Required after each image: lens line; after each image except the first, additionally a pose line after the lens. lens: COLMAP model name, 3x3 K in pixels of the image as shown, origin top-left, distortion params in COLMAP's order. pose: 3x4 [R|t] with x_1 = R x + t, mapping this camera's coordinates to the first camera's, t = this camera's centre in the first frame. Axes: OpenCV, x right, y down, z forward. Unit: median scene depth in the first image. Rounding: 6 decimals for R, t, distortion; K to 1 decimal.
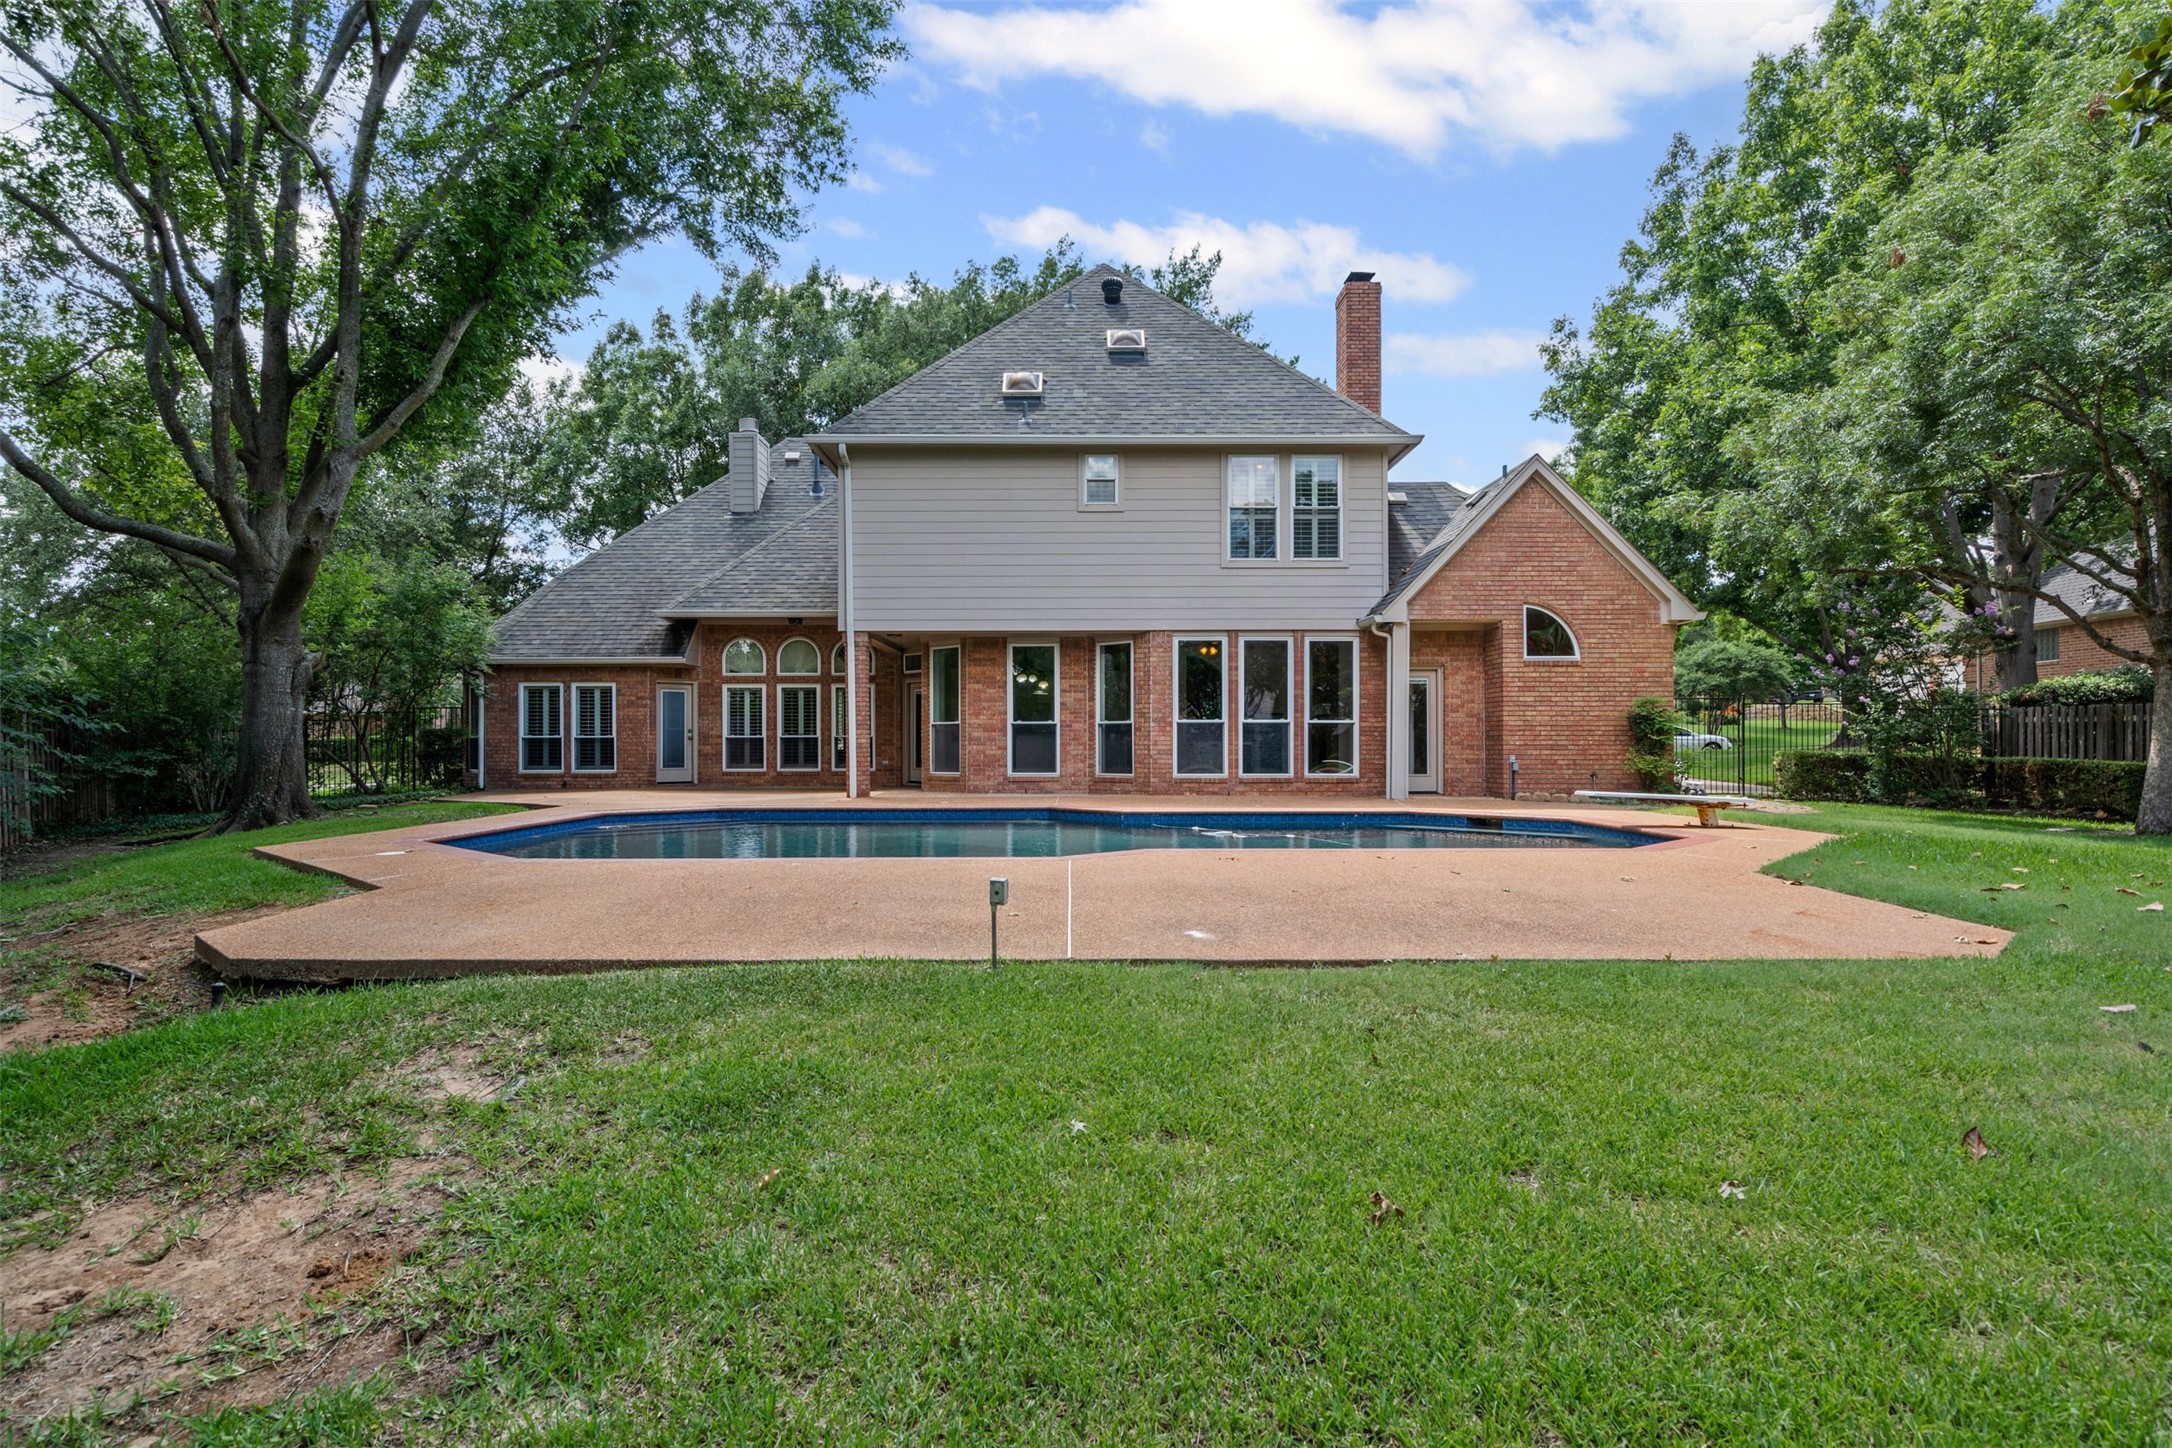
lens RADIAL K [[1160.4, 0, 1088.1], [0, 1160.4, 717.8], [0, 0, 1]] dist [0.003178, 0.000368]
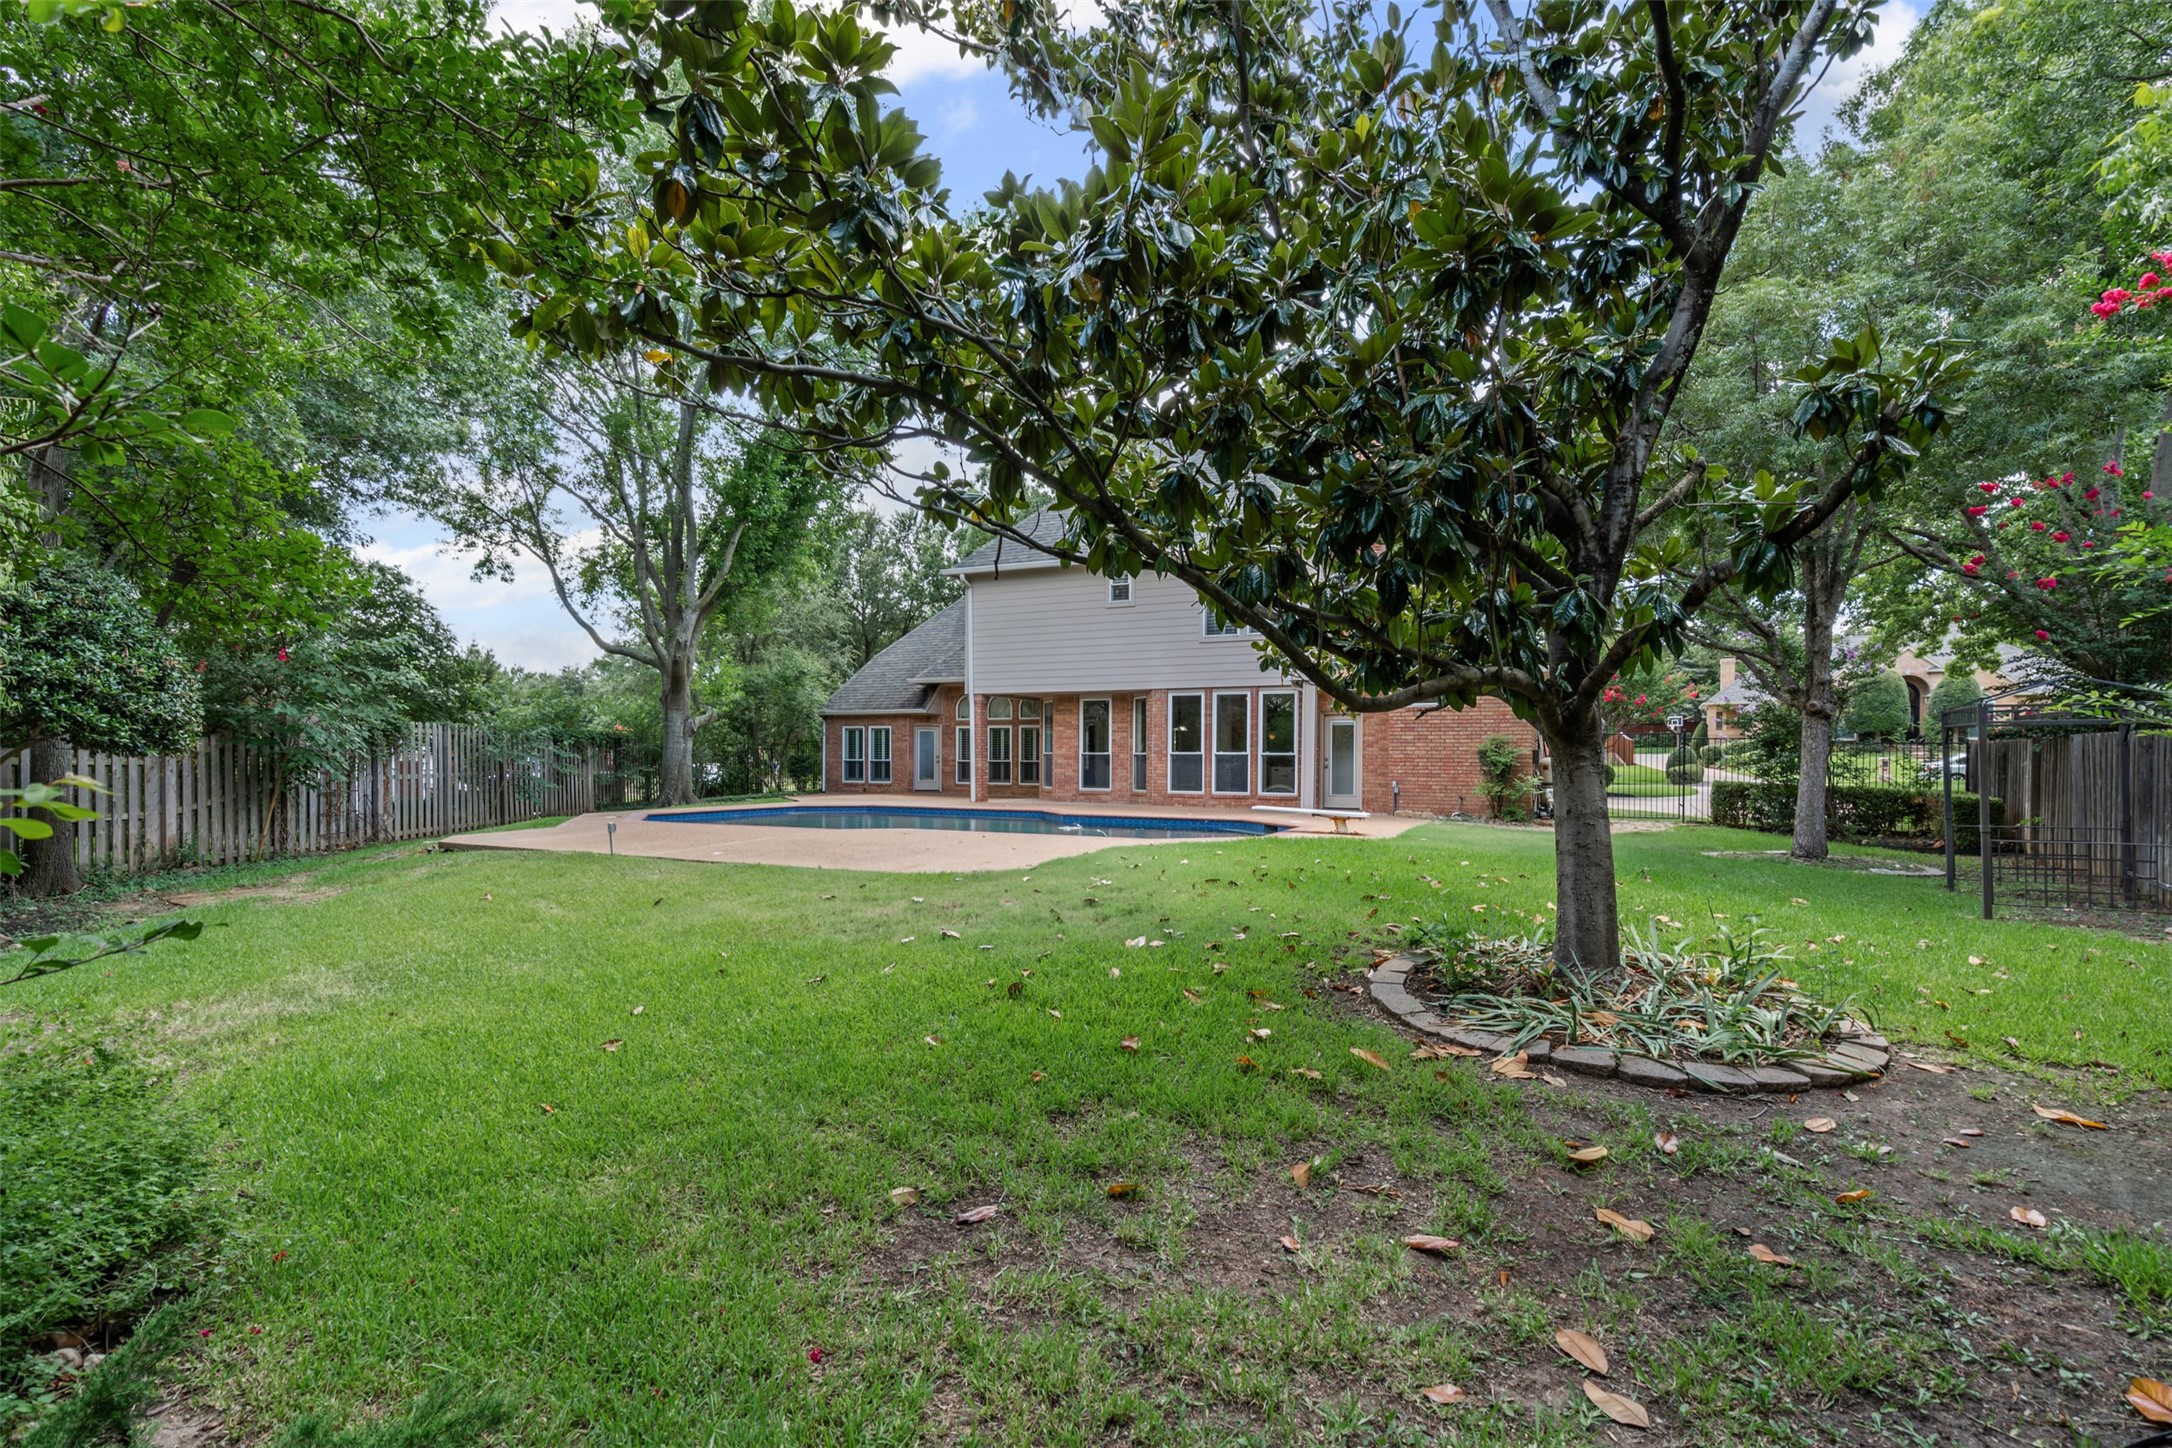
lens RADIAL K [[1030.1, 0, 1085.3], [0, 1030.1, 739.5], [0, 0, 1]] dist [-0.000376, -0.000503]
pose [[0.897181, 0.001828, -0.441659, 0.525245], [-0.002787, 0.999995, -0.001523, -0.011530], [0.441654, 0.002598, 0.897182, -0.158757]]
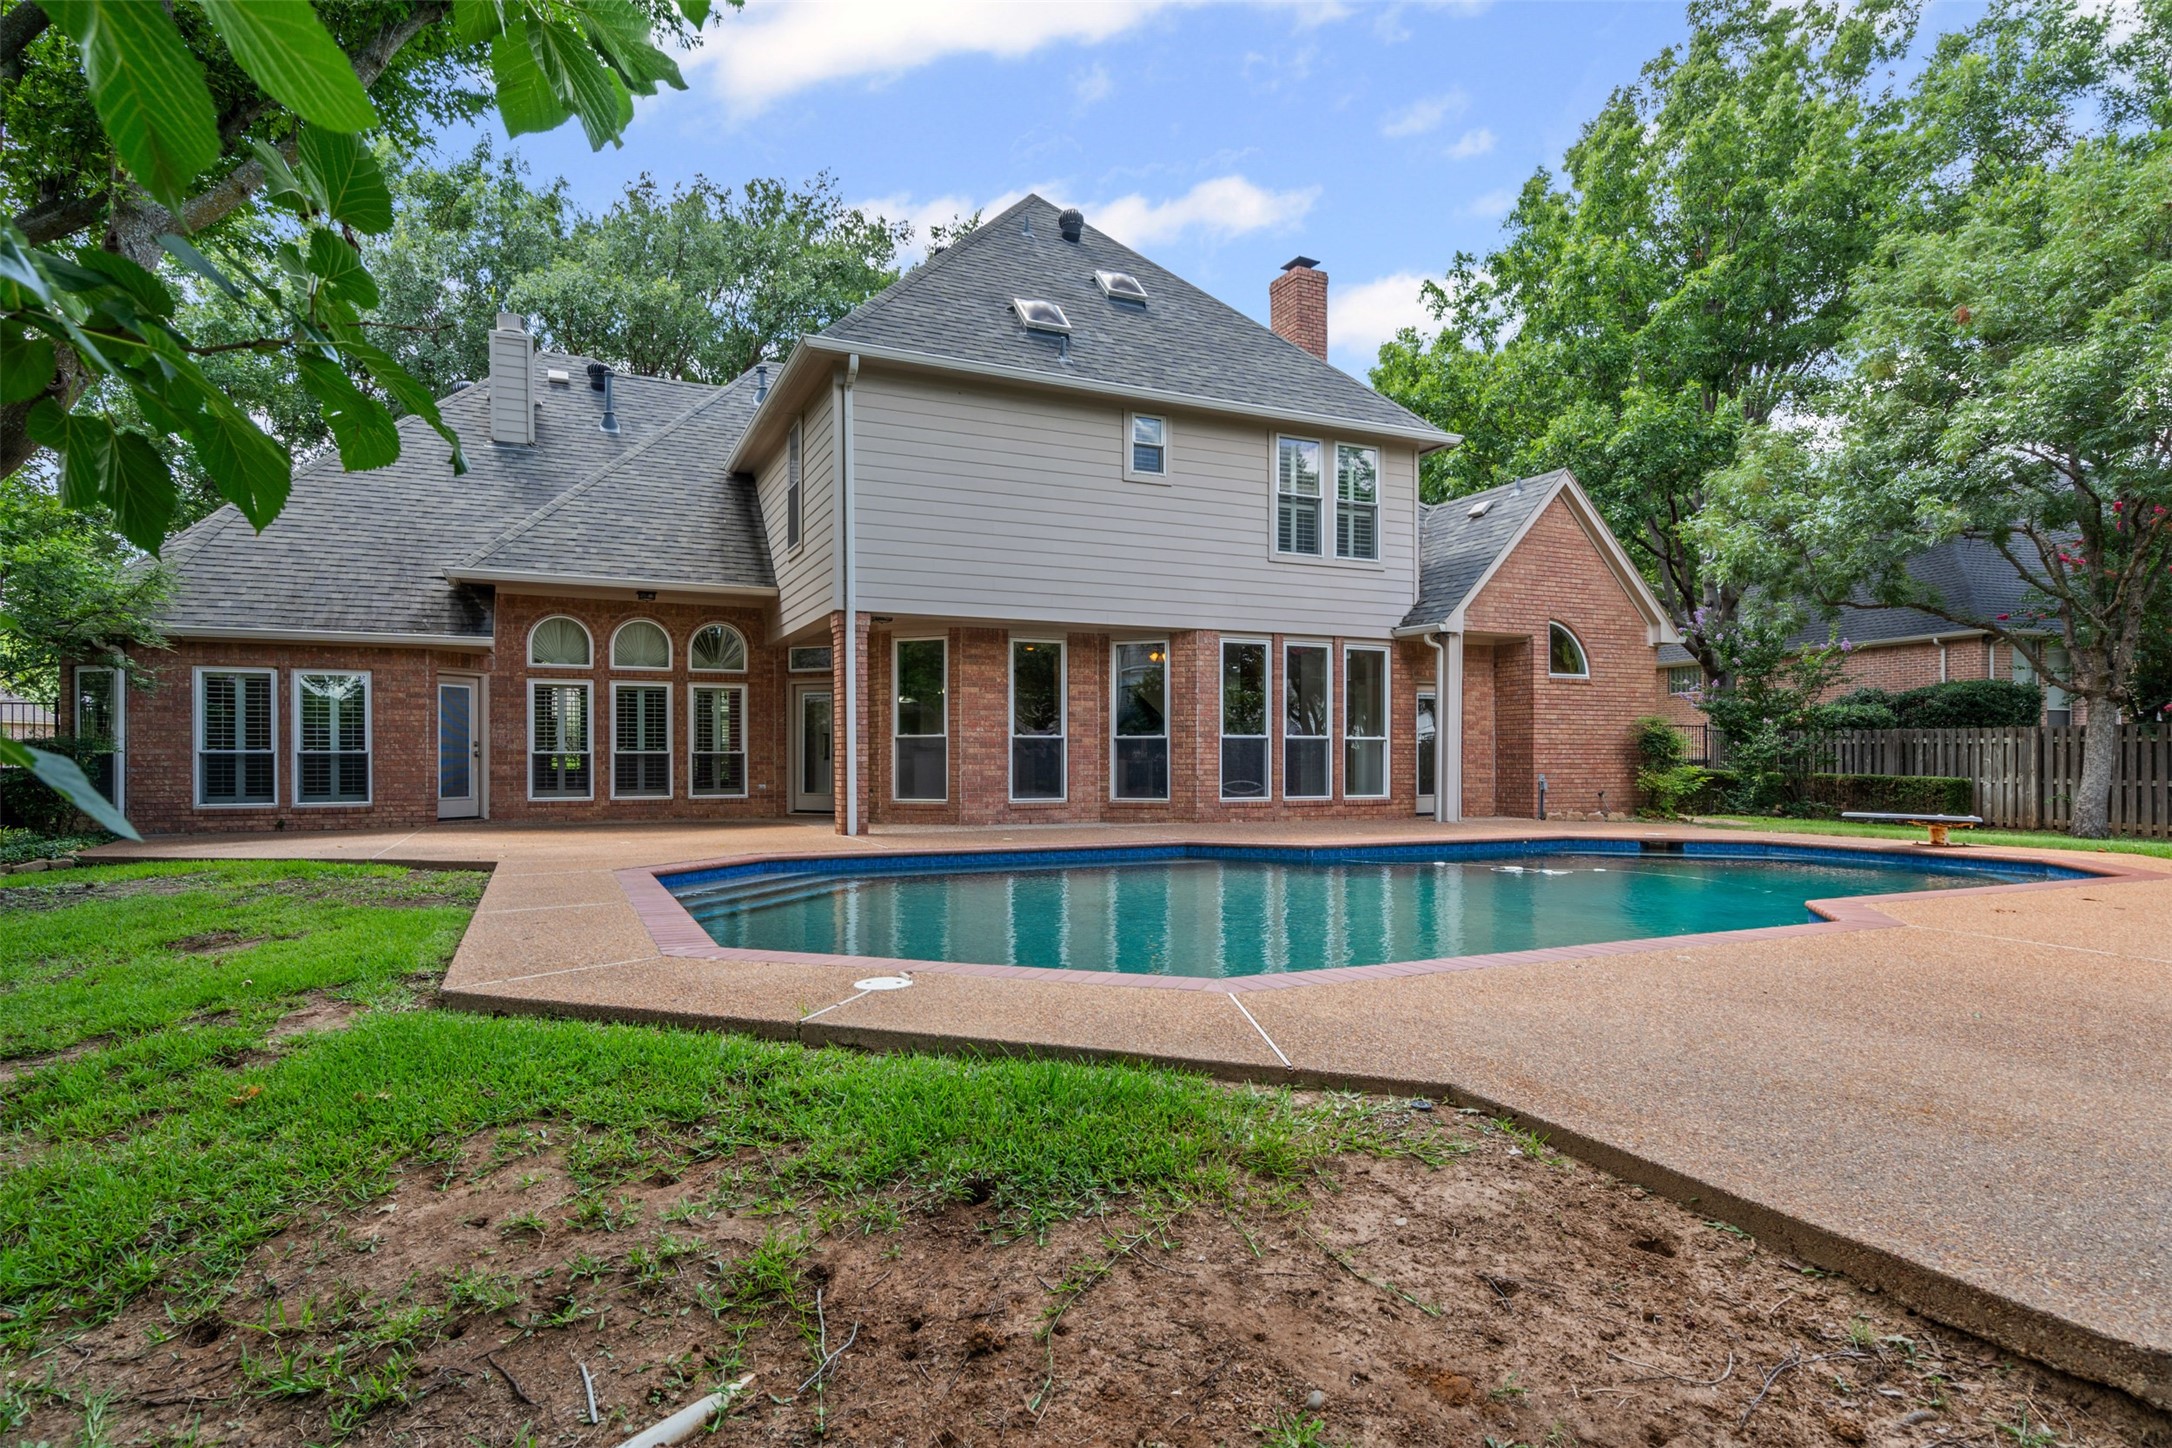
lens RADIAL K [[1160.4, 0, 1083.3], [0, 1160.4, 740.6], [0, 0, 1]] dist [0.003178, 0.000368]
pose [[0.908590, 0.007202, 0.417626, -0.370211], [-0.009582, 0.999948, 0.003601, 0.004097], [-0.417578, -0.007274, 0.908612, 0.258154]]
